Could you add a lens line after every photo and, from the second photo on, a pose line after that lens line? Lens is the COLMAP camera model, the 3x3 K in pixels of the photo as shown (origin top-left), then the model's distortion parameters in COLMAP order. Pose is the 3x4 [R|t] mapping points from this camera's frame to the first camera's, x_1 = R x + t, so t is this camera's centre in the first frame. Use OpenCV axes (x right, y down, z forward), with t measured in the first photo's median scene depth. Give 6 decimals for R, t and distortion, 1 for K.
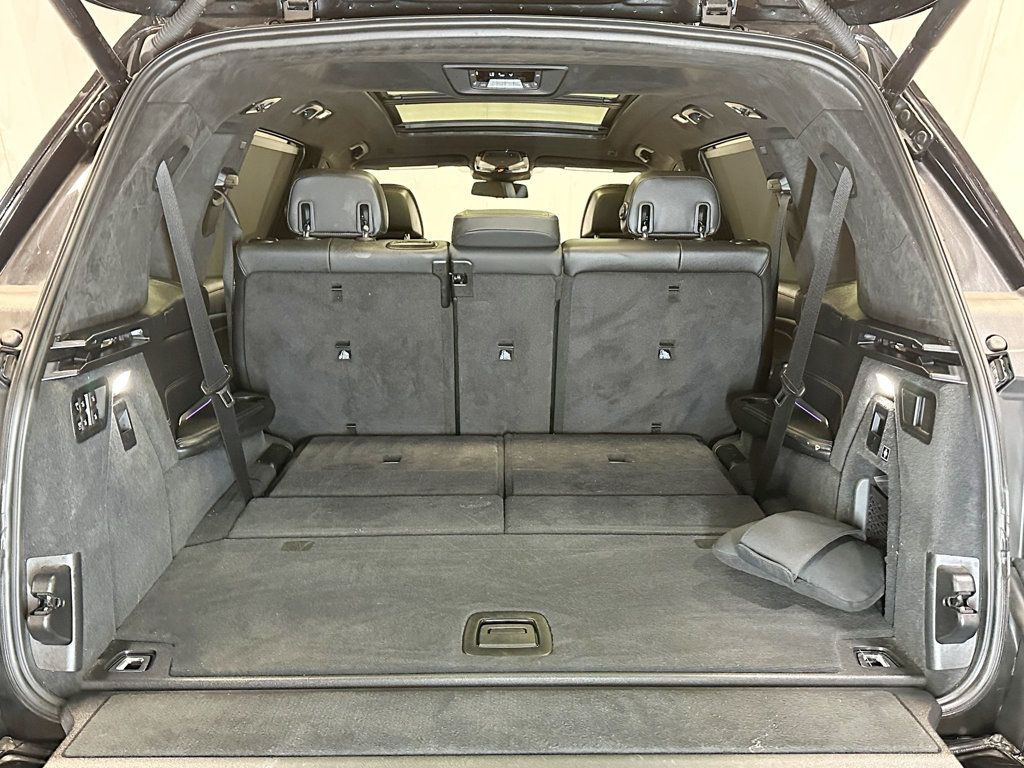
lens RADIAL K [[941.7, 0, 507.5], [0, 941.7, 389.2], [0, 0, 1]] dist [0.147841, -0.328645]
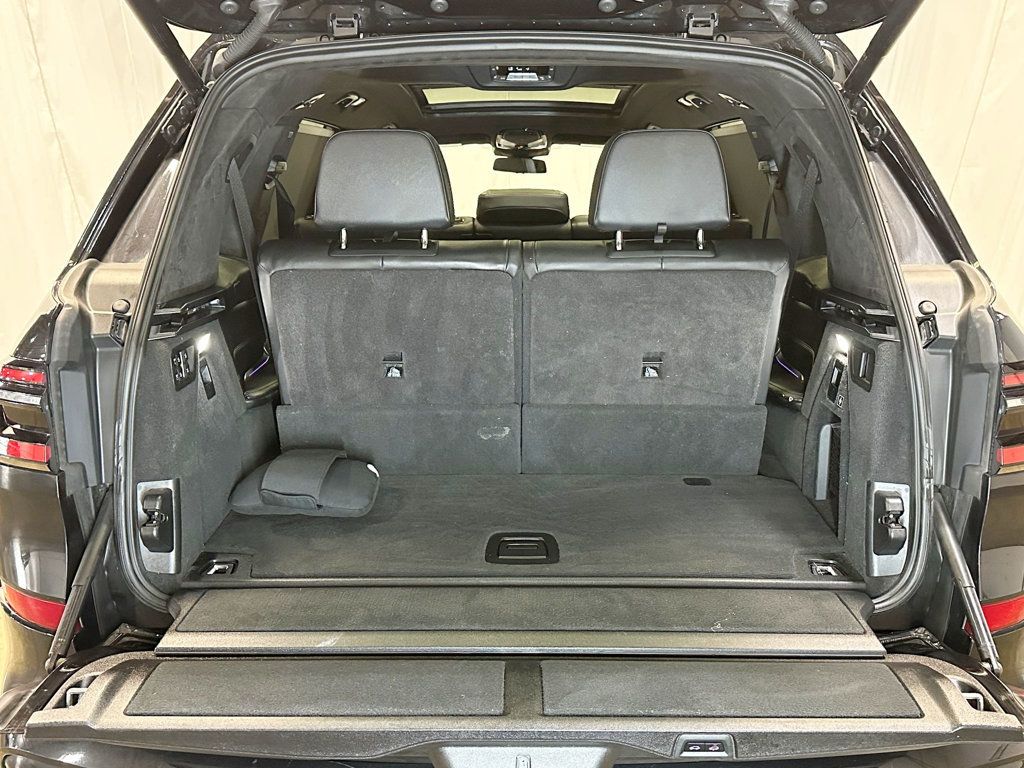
lens RADIAL K [[940.7, 0, 510.6], [0, 940.7, 390.1], [0, 0, 1]] dist [0.146886, -0.331051]
pose [[0.999775, -0.001406, -0.021166, 0.010160], [0.002154, 0.999371, 0.035384, 0.010651], [0.021103, -0.035422, 0.999150, -0.195447]]
